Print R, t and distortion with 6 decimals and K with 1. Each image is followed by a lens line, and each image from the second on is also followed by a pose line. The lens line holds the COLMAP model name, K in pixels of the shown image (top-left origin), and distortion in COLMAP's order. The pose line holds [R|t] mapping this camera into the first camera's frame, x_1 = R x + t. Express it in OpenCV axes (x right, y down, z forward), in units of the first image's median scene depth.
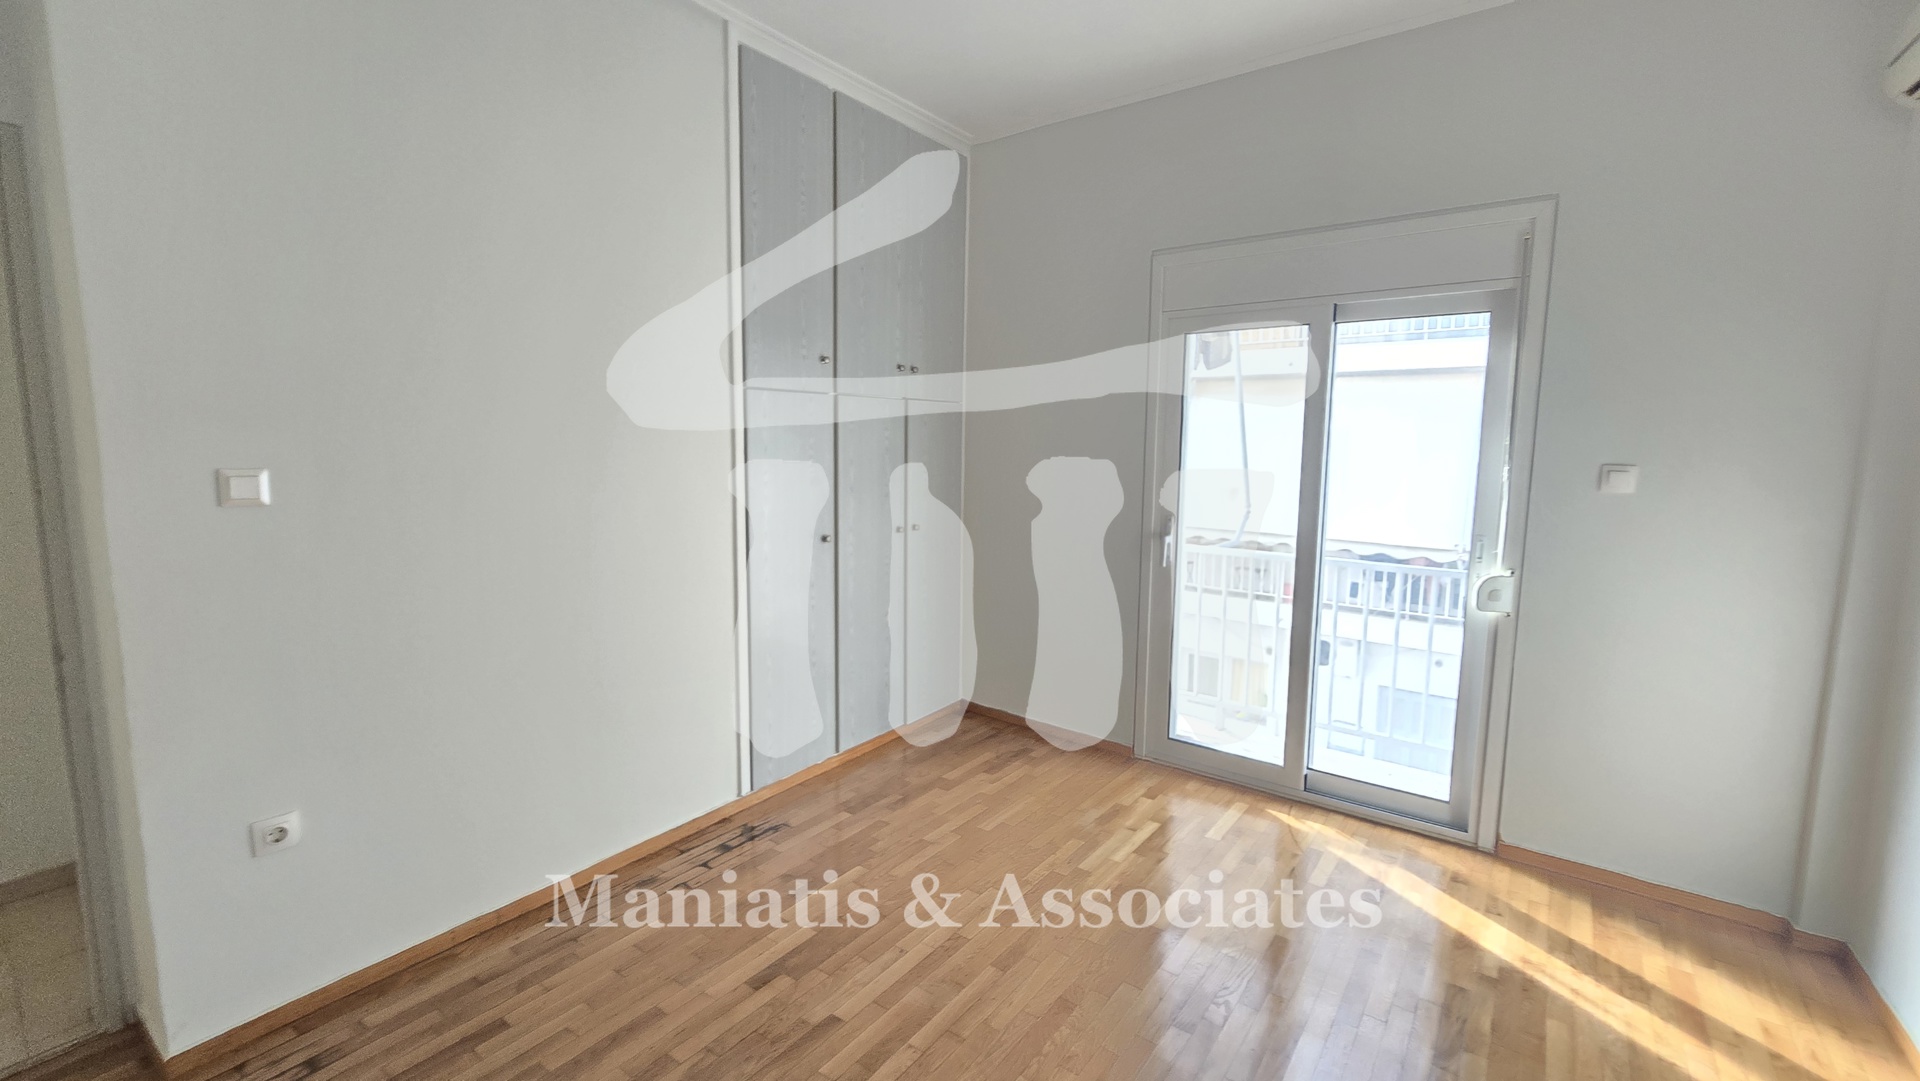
lens RADIAL K [[796.3, 0, 959.2], [0, 796.3, 534.6], [0, 0, 1]] dist [0.001981, 0.000646]
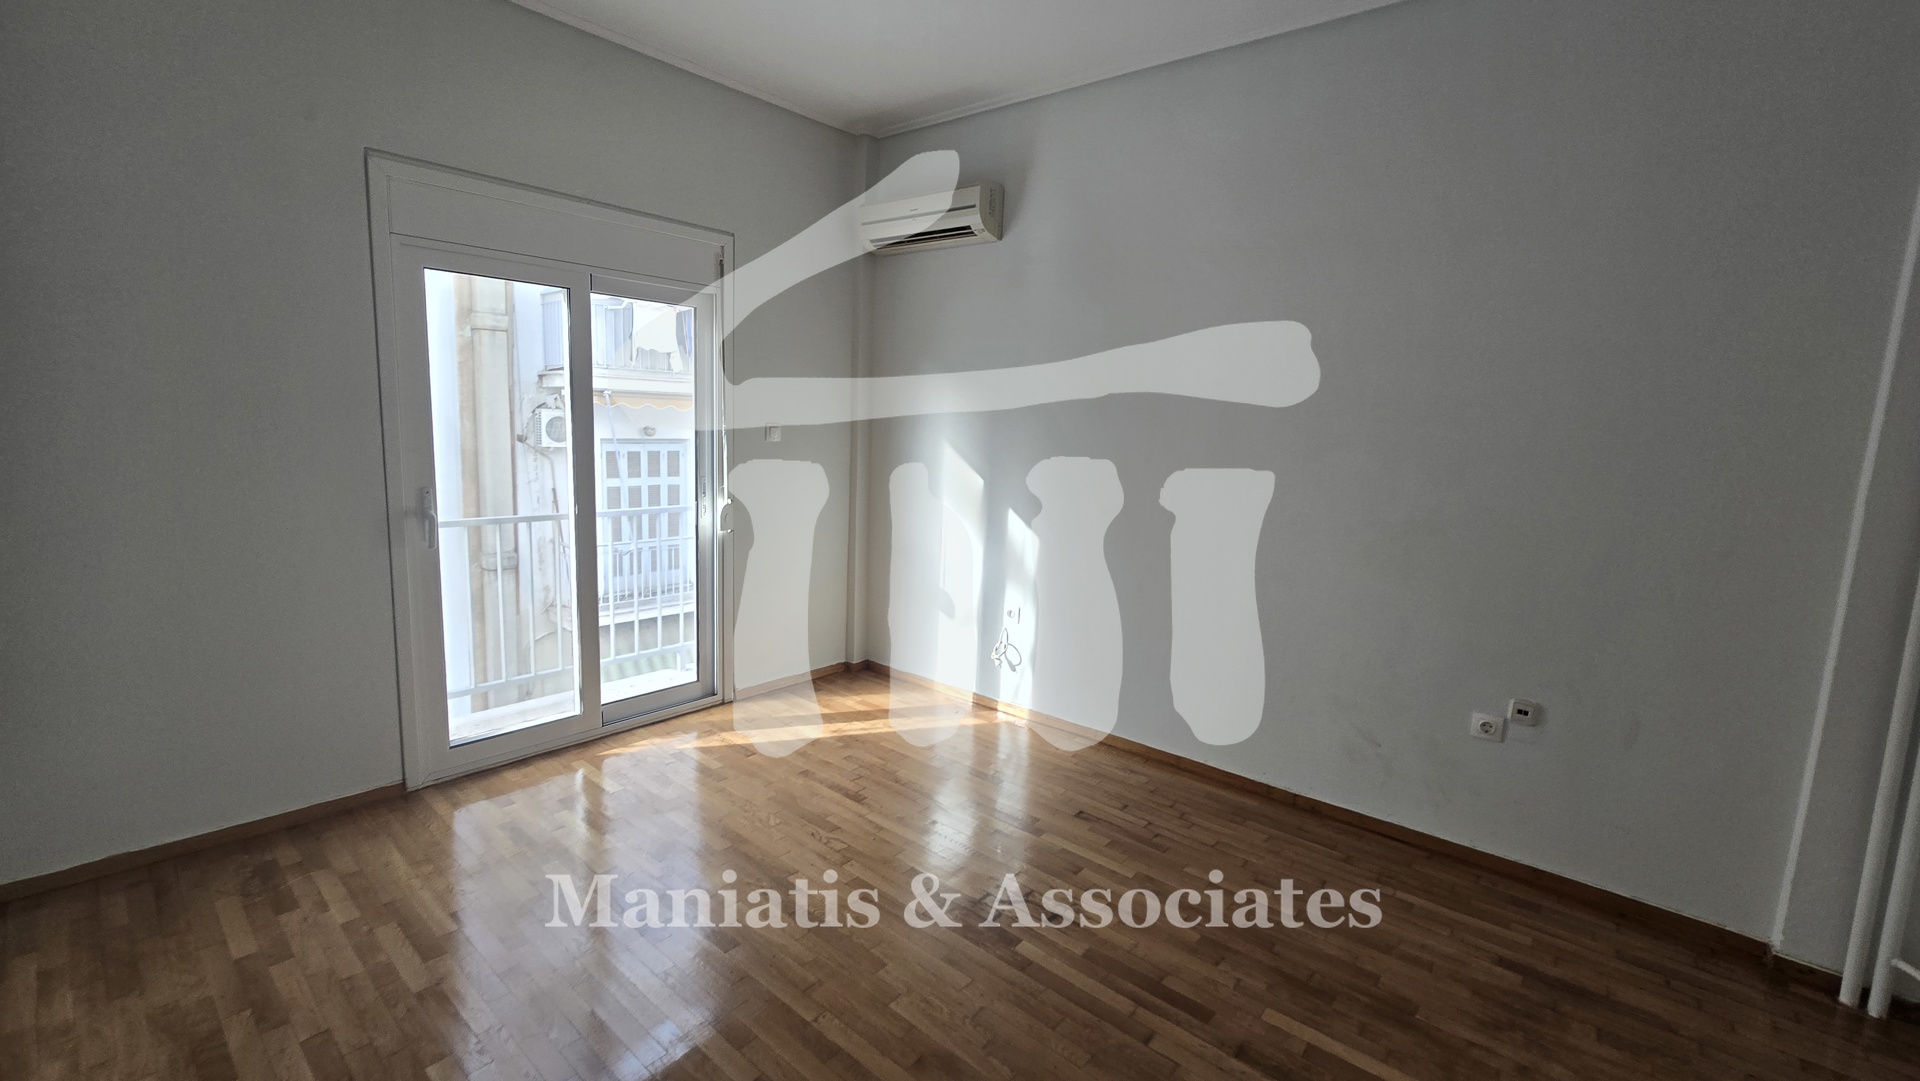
lens RADIAL K [[796.3, 0, 967.5], [0, 796.3, 526.5], [0, 0, 1]] dist [0.001981, 0.000646]
pose [[0.053154, -0.147486, 0.987635, -0.594724], [0.081249, 0.986393, 0.142927, -0.063700], [-0.995275, 0.072648, 0.064414, 0.434741]]
